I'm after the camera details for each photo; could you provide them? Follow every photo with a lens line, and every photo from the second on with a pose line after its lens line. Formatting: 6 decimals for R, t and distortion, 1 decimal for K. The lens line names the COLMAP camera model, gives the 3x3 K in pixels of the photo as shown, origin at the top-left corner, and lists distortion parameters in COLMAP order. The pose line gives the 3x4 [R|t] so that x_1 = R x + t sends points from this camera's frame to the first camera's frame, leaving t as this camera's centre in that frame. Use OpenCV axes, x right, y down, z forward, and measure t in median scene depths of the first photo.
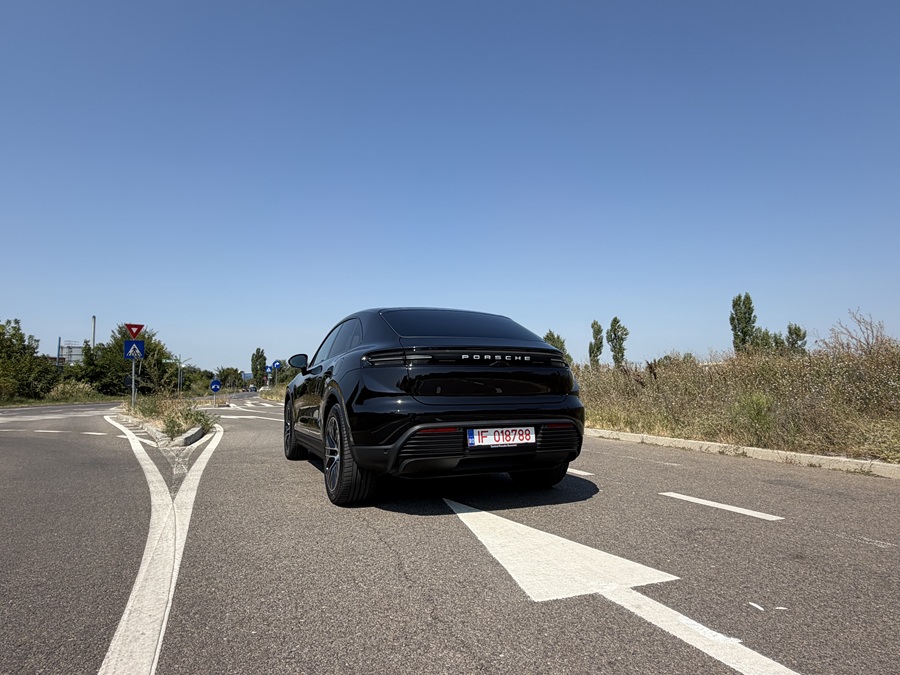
lens RADIAL K [[523.4, 0, 448.9], [0, 523.4, 338.6], [0, 0, 1]] dist [0.001472, 0.000417]
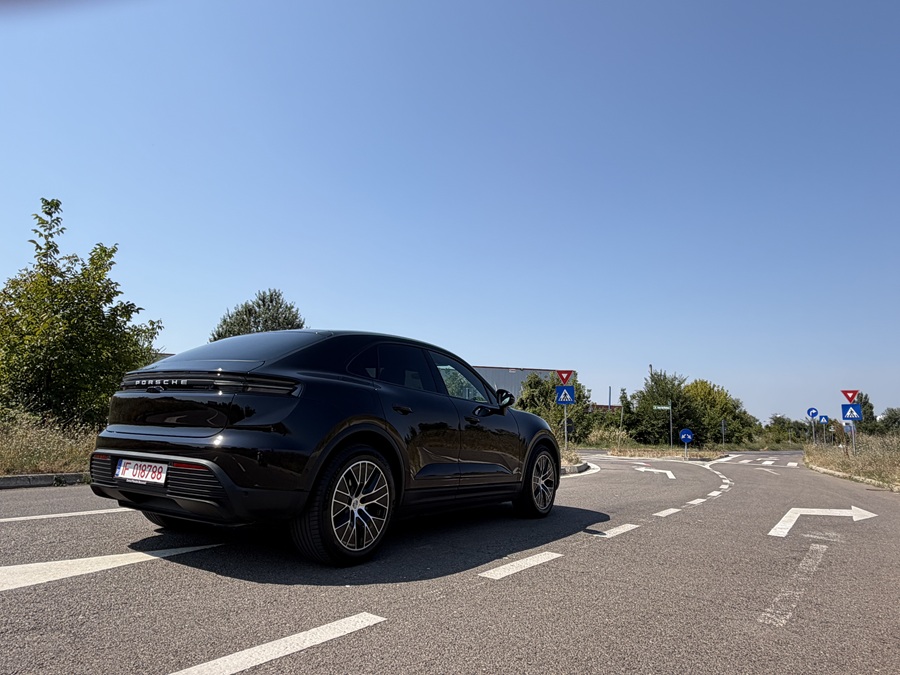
lens RADIAL K [[590.2, 0, 450.2], [0, 590.2, 336.4], [0, 0, 1]] dist [0.001537, -0.000338]
pose [[0.544914, -0.105569, -0.831819, 0.248667], [0.036993, 0.994103, -0.101931, 0.016511], [0.837675, 0.024772, 0.545606, 0.178809]]
